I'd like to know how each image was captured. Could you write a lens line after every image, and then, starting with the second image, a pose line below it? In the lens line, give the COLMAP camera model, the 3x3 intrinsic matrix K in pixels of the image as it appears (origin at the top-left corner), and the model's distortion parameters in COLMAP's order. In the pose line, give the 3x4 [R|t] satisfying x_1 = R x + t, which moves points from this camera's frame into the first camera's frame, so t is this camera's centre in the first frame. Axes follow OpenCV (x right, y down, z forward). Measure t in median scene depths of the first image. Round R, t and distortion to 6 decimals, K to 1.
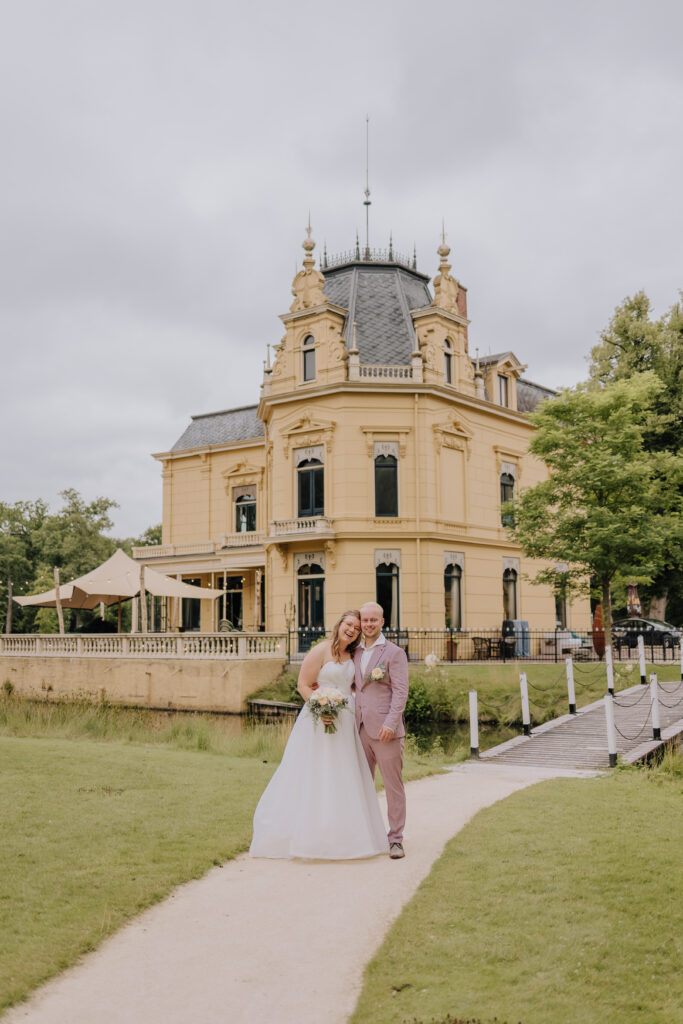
lens RADIAL K [[1028.8, 0, 341.5], [0, 1028.8, 512.0], [0, 0, 1]] dist [-0.078074, 0.173613]
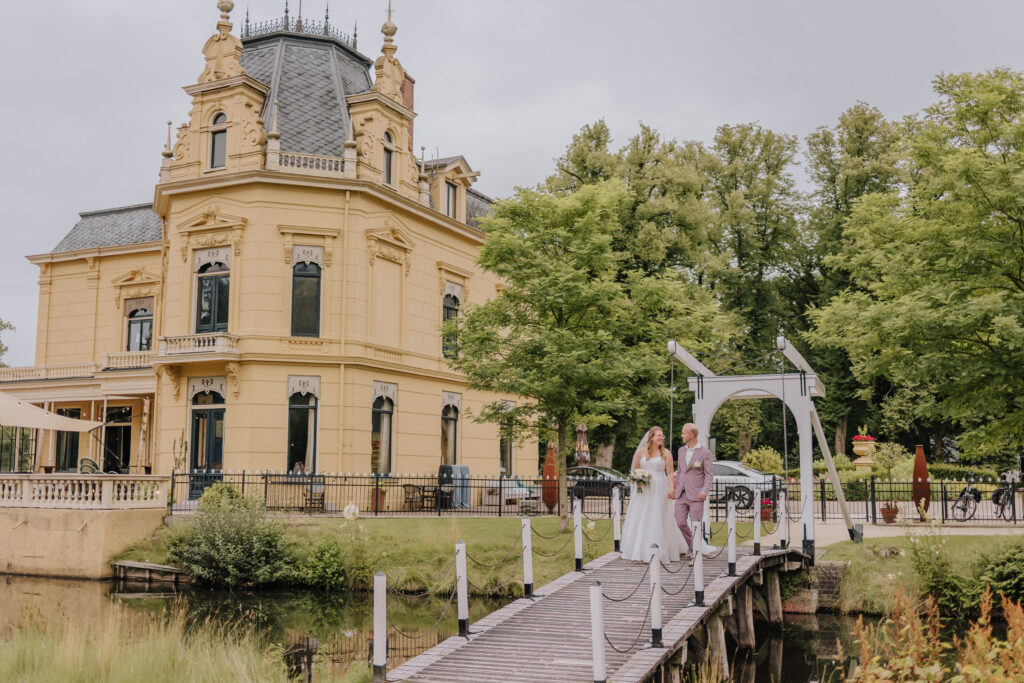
lens RADIAL K [[1028.8, 0, 512.0], [0, 1028.8, 341.5], [0, 0, 1]] dist [-0.078074, 0.173613]
pose [[0.975518, 0.041430, 0.215980, 0.027649], [-0.038027, 0.999079, -0.019892, 0.018084], [-0.216605, 0.011192, 0.976195, 0.155985]]
